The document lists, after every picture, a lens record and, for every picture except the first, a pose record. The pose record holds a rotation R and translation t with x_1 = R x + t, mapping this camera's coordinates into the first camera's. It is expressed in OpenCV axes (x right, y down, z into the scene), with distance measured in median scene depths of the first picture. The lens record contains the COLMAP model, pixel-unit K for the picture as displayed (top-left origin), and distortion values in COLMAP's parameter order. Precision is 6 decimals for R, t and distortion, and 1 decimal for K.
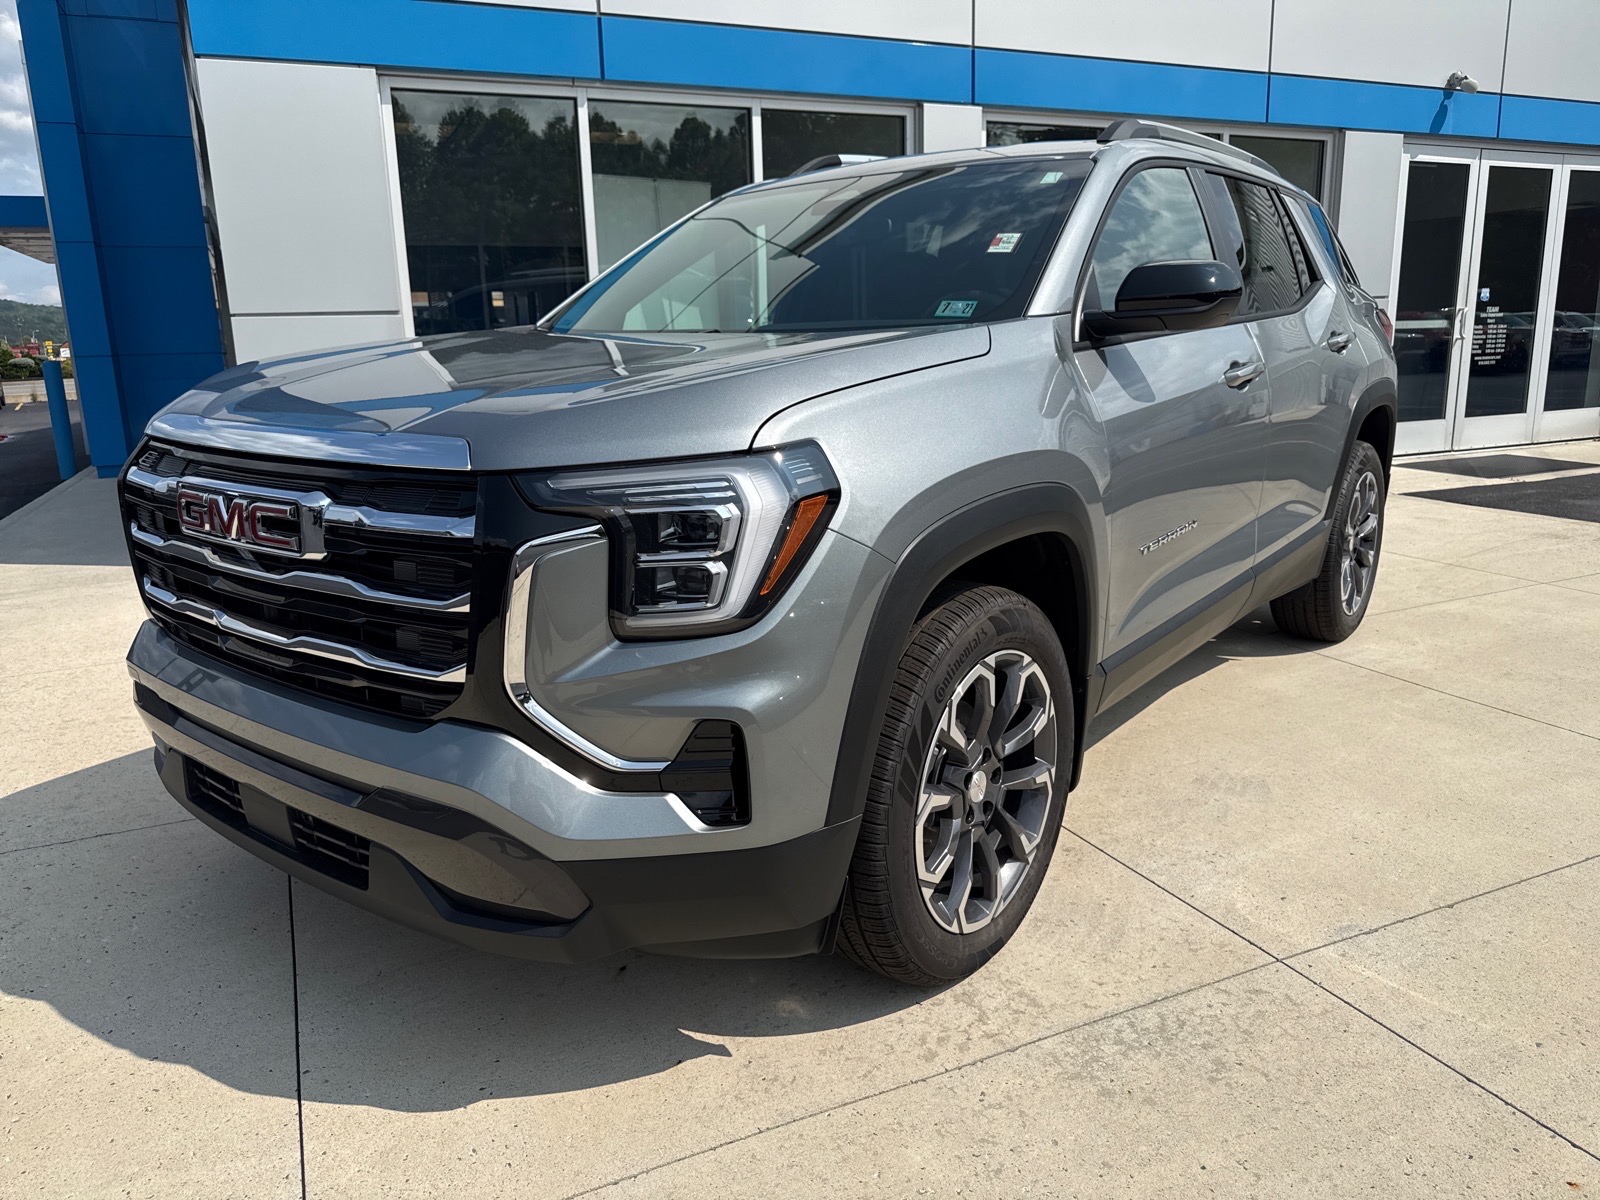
lens RADIAL K [[1172.3, 0, 801.1], [0, 1172.3, 599.9], [0, 0, 1]] dist [0.005208, -0.010903]
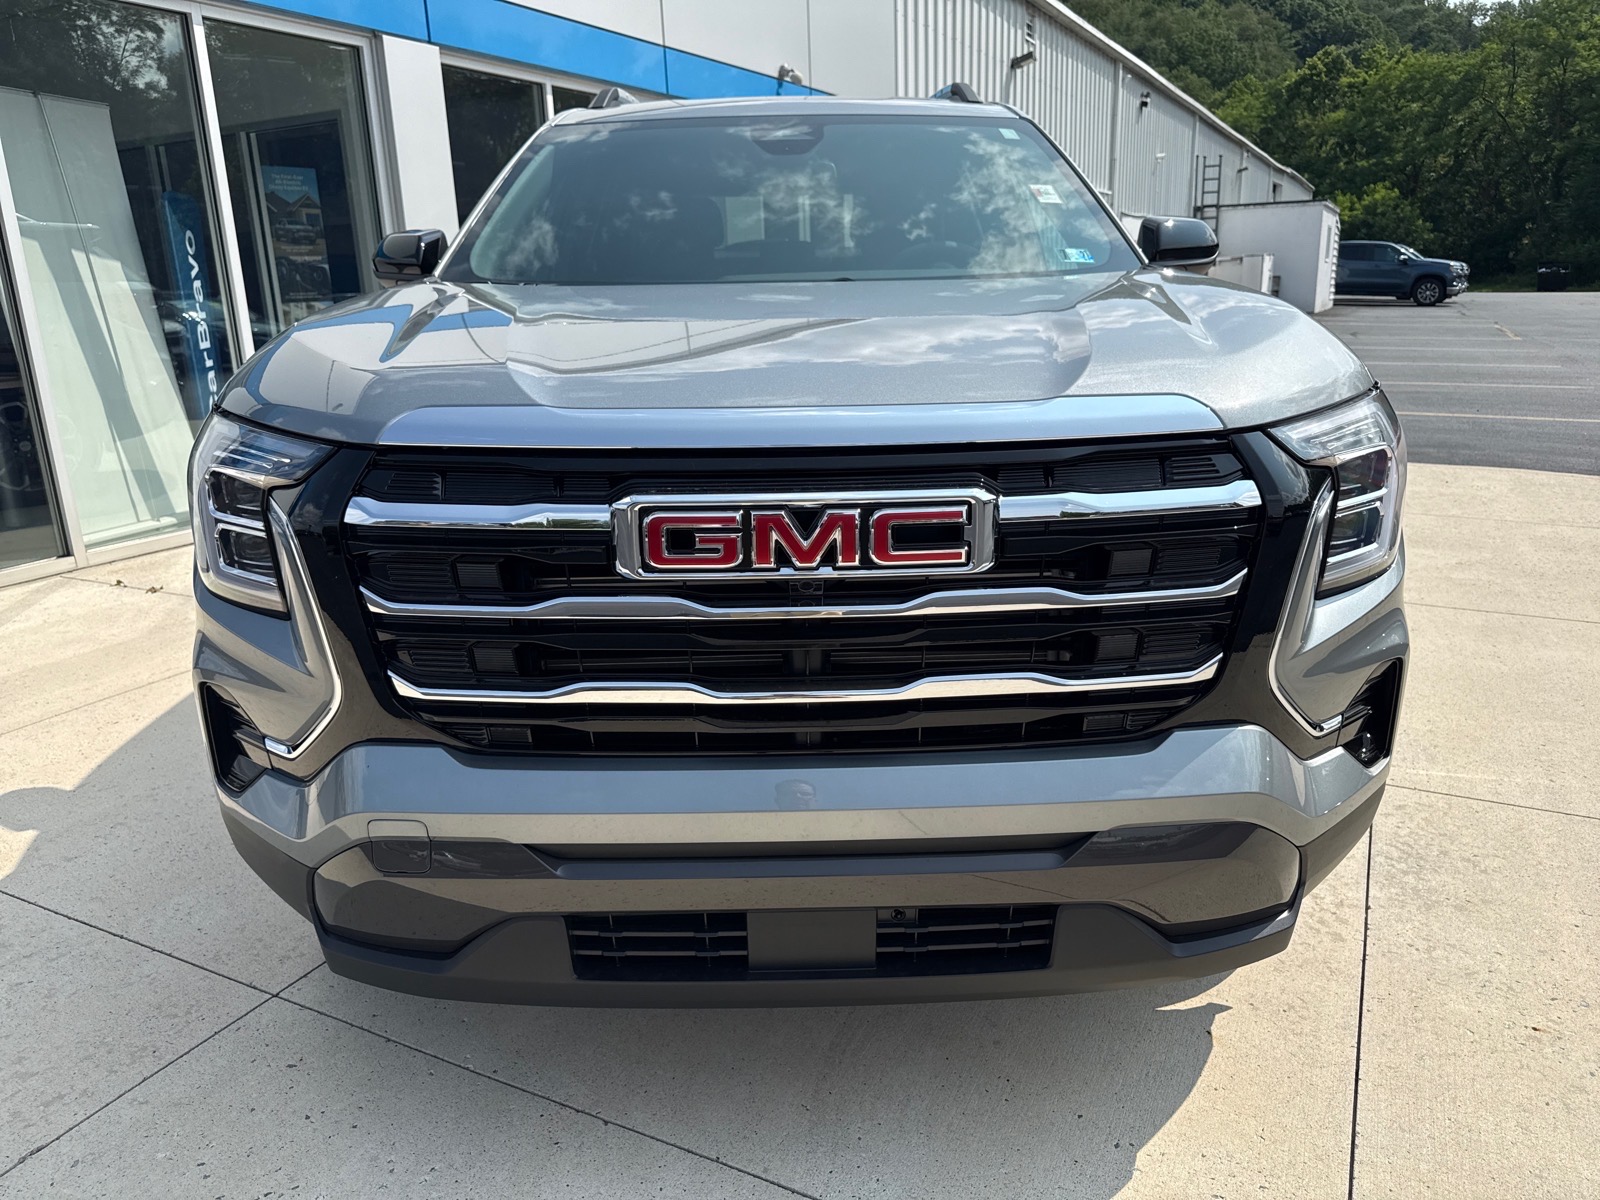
lens RADIAL K [[1172.3, 0, 804.3], [0, 1172.3, 596.3], [0, 0, 1]] dist [0.005208, -0.010903]
pose [[0.770666, -0.166819, 0.615016, -0.853844], [0.153012, 0.985334, 0.075529, -0.082171], [-0.618596, 0.035897, 0.784889, 0.409971]]
